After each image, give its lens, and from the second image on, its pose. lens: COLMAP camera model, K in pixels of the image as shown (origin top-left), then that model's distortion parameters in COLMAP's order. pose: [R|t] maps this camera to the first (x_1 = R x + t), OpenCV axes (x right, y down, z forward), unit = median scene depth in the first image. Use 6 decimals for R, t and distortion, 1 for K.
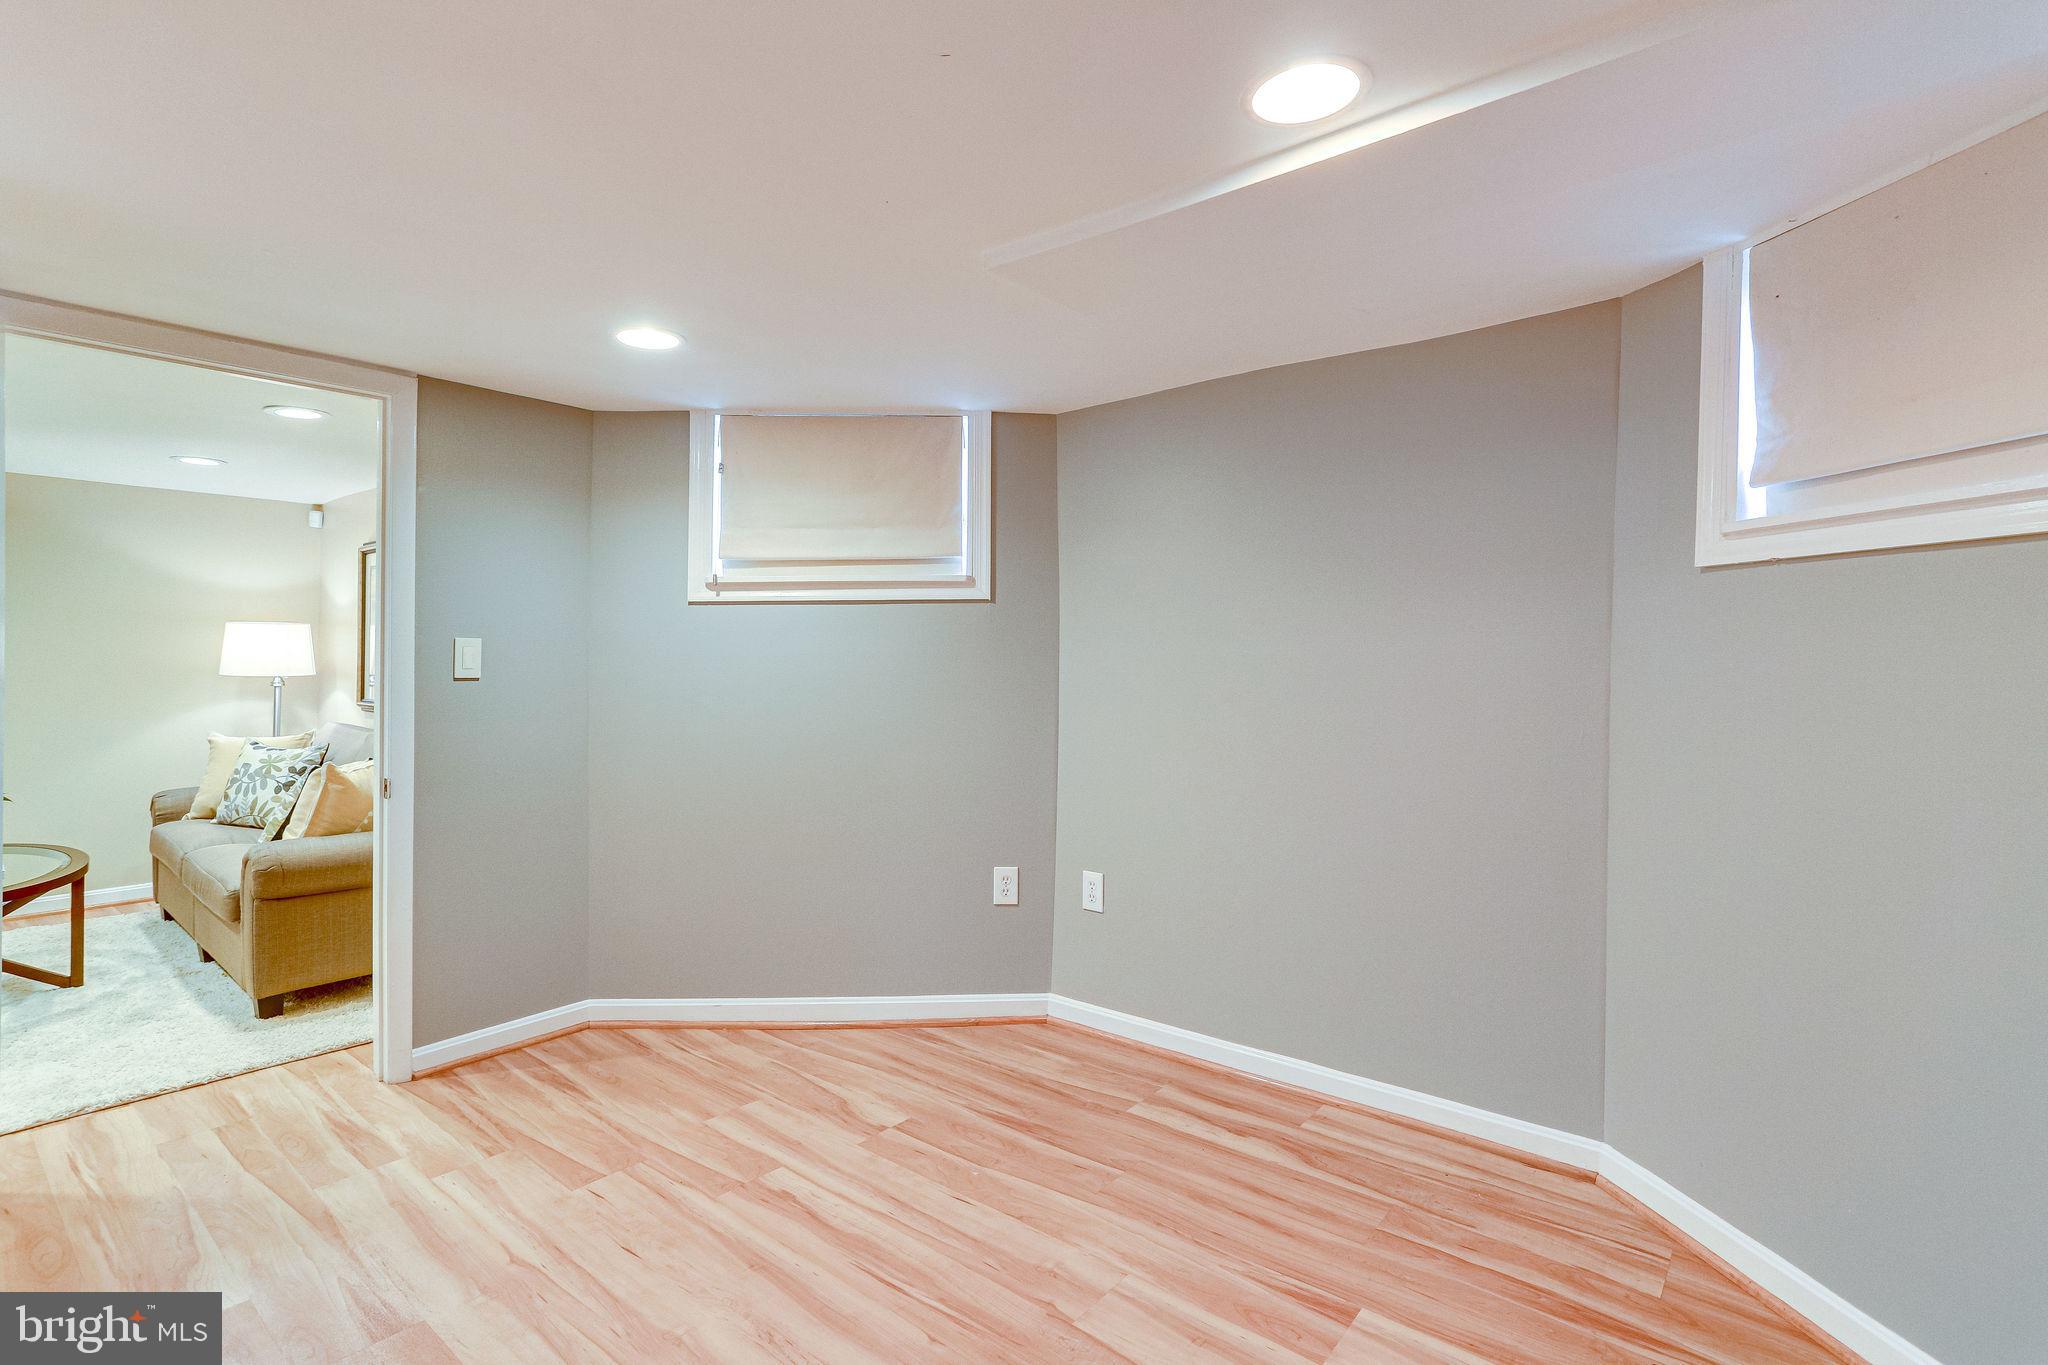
lens RADIAL K [[971.6, 0, 1022.8], [0, 971.6, 671.5], [0, 0, 1]] dist [-0.038559, 0.027245]
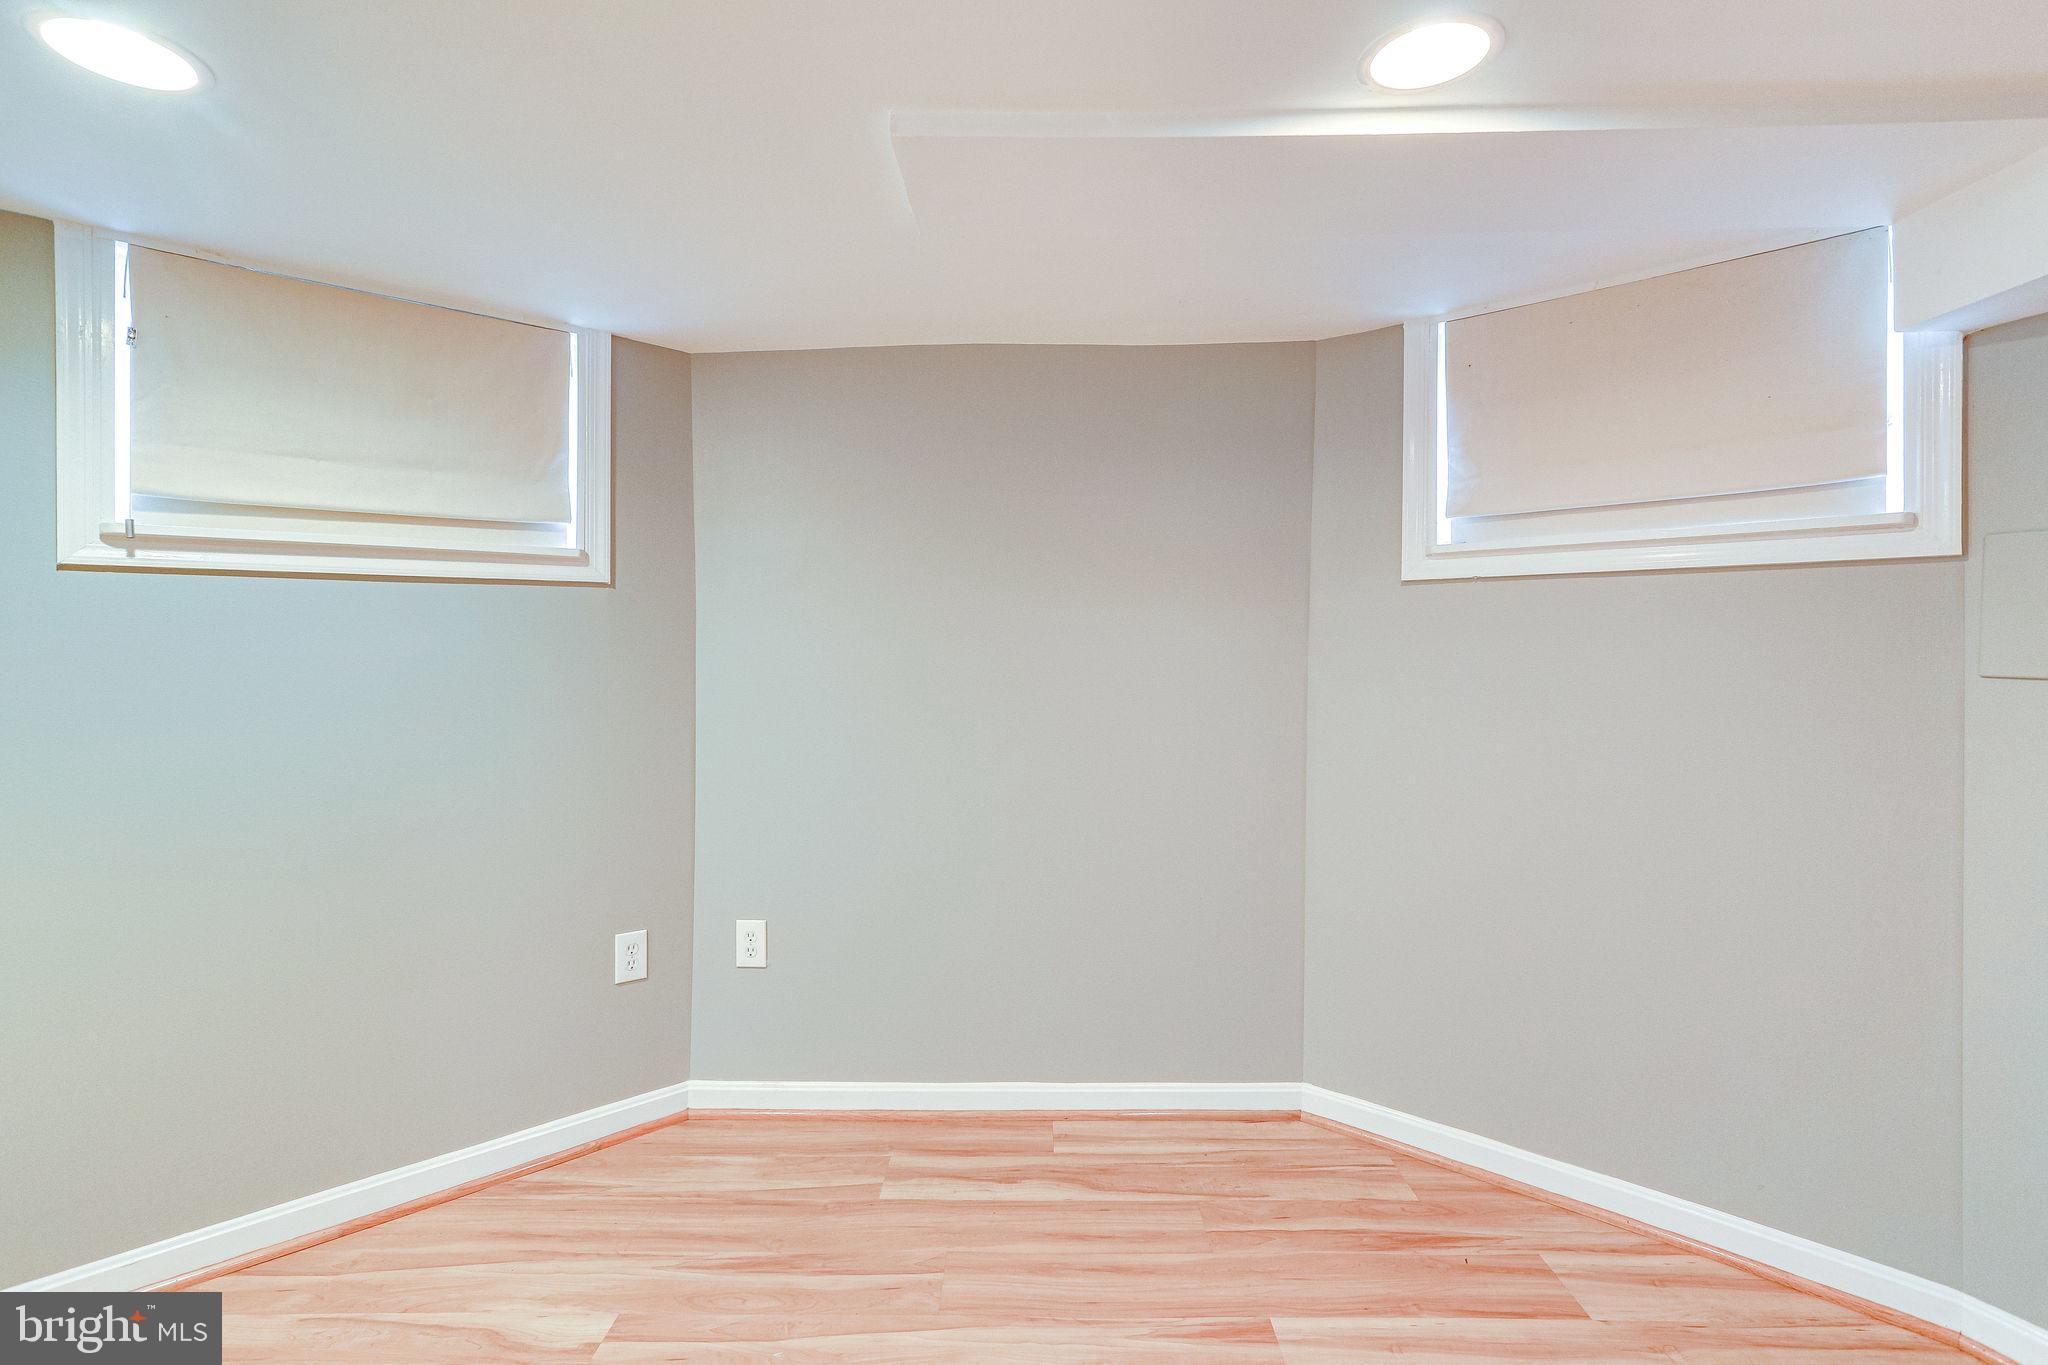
lens RADIAL K [[971.6, 0, 1022.8], [0, 971.6, 671.5], [0, 0, 1]] dist [-0.038559, 0.027245]
pose [[0.784399, -0.013813, 0.620103, -0.314117], [0.012870, 0.999899, 0.005994, -0.007160], [-0.620123, 0.003279, 0.784498, 0.267848]]
